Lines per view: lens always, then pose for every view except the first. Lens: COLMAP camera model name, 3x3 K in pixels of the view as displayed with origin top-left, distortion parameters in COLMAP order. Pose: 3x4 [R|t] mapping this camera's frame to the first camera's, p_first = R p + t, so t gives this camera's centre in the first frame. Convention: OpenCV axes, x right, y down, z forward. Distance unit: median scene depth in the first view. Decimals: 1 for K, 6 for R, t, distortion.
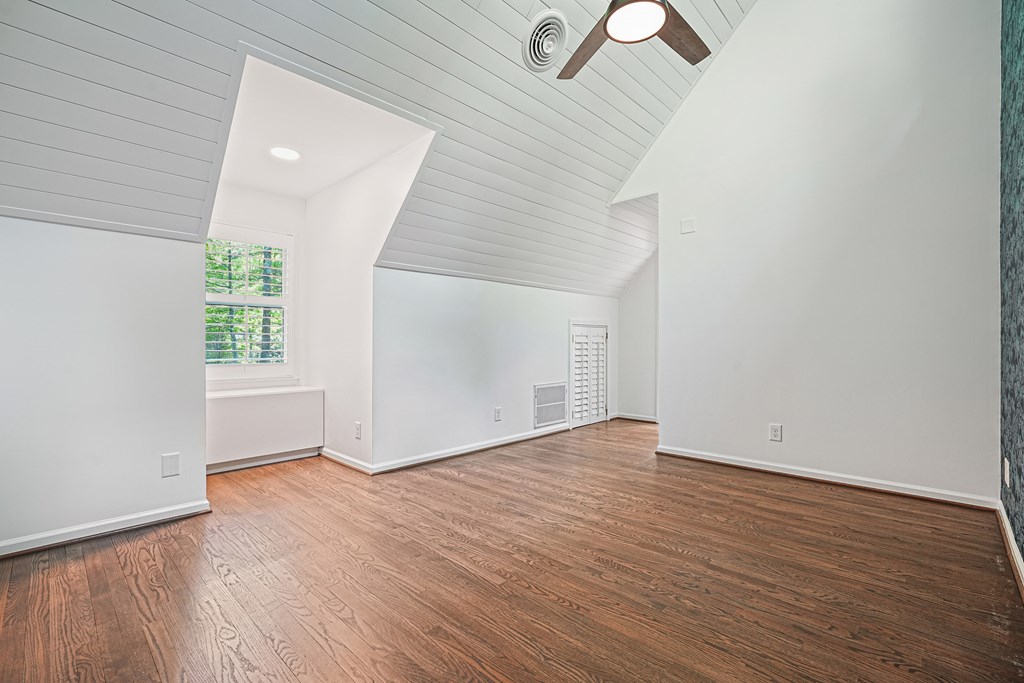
lens RADIAL K [[460.2, 0, 514.0], [0, 460.2, 341.1], [0, 0, 1]] dist [-0.015514, 0.009438]
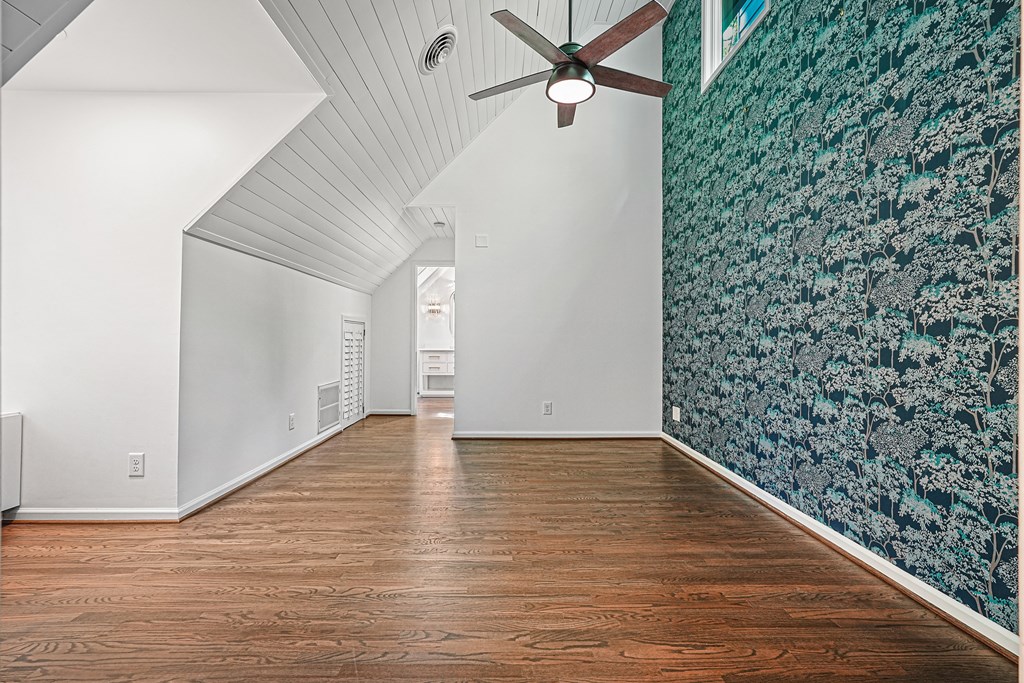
lens RADIAL K [[460.2, 0, 514.0], [0, 460.2, 341.1], [0, 0, 1]] dist [-0.015514, 0.009438]
pose [[0.712968, 0.003602, 0.701187, -0.521654], [-0.008744, 0.999955, 0.003754, 0.000037], [-0.701142, -0.008808, 0.712967, 0.139491]]
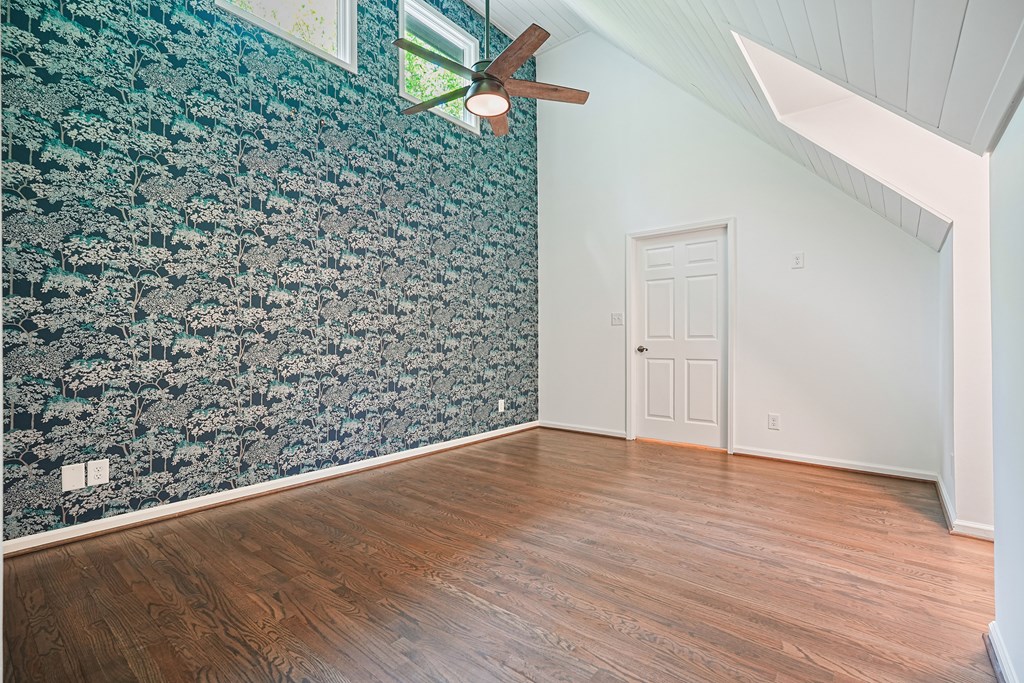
lens RADIAL K [[460.2, 0, 514.0], [0, 460.2, 341.1], [0, 0, 1]] dist [-0.015514, 0.009438]
pose [[-0.997320, 0.003360, -0.073086, 0.203405], [0.003942, 0.999962, -0.007823, 0.012913], [0.073057, -0.008090, -0.997295, 1.668901]]
